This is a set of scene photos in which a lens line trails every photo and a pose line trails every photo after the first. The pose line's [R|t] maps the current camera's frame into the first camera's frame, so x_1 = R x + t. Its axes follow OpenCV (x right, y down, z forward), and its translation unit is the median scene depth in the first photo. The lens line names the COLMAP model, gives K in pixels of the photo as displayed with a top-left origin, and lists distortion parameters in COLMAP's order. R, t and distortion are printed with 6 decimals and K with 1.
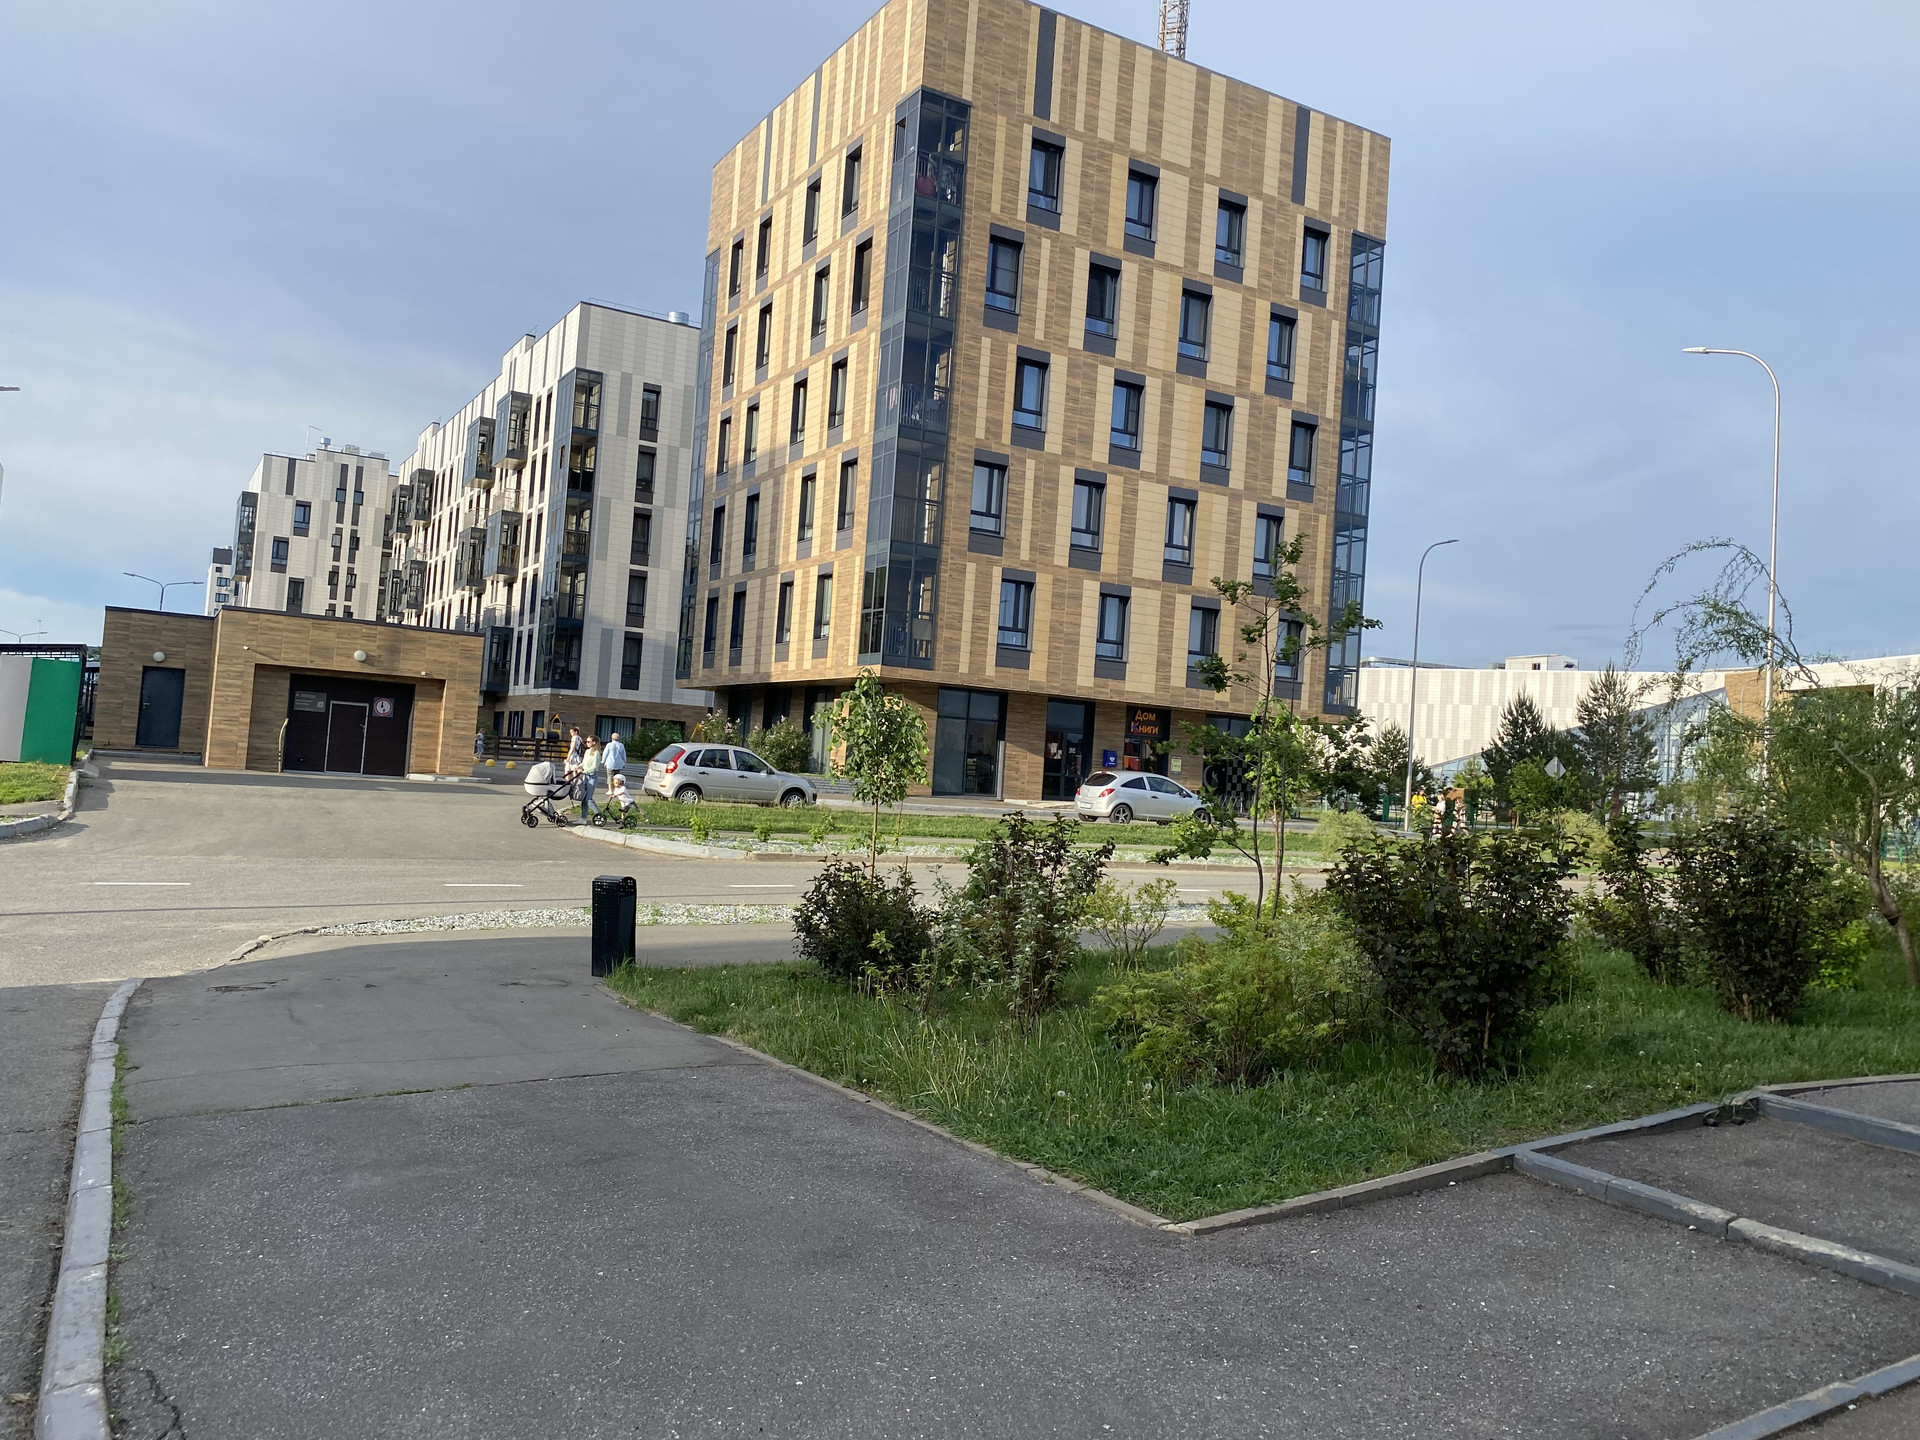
lens RADIAL K [[1436.7, 0, 960.0], [0, 1436.7, 696.9], [0, 0, 1]] dist [0.131166, -0.337506]
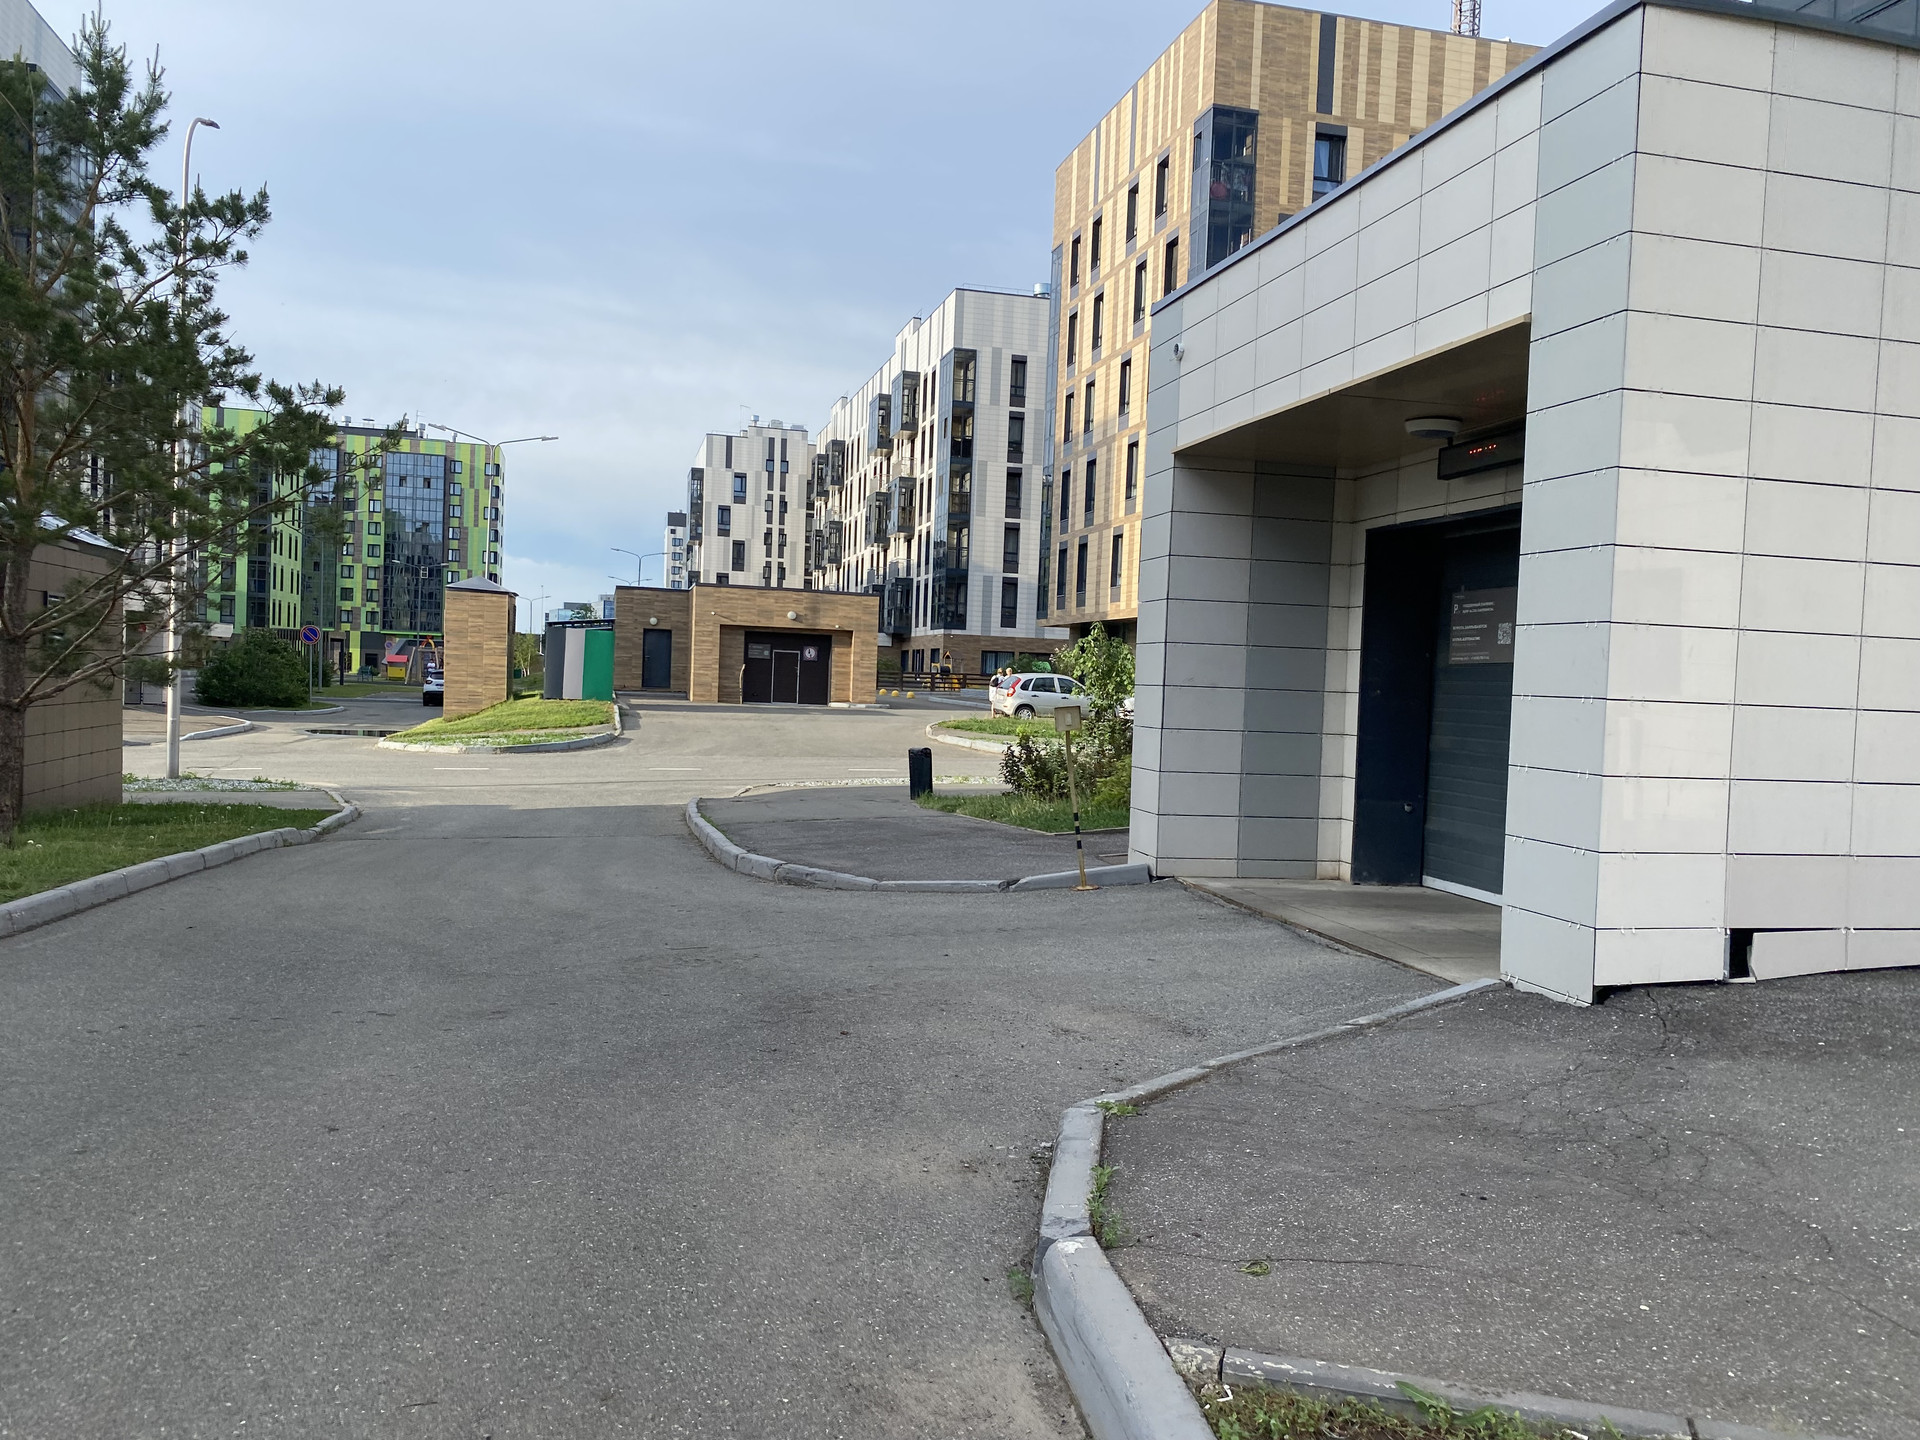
lens RADIAL K [[1436.7, 0, 960.0], [0, 1436.7, 696.9], [0, 0, 1]] dist [0.131166, -0.337506]
pose [[0.960956, -0.028529, -0.275227, 0.070990], [0.042654, 0.998055, 0.045471, -0.005307], [0.273395, -0.055435, 0.960303, -0.168361]]
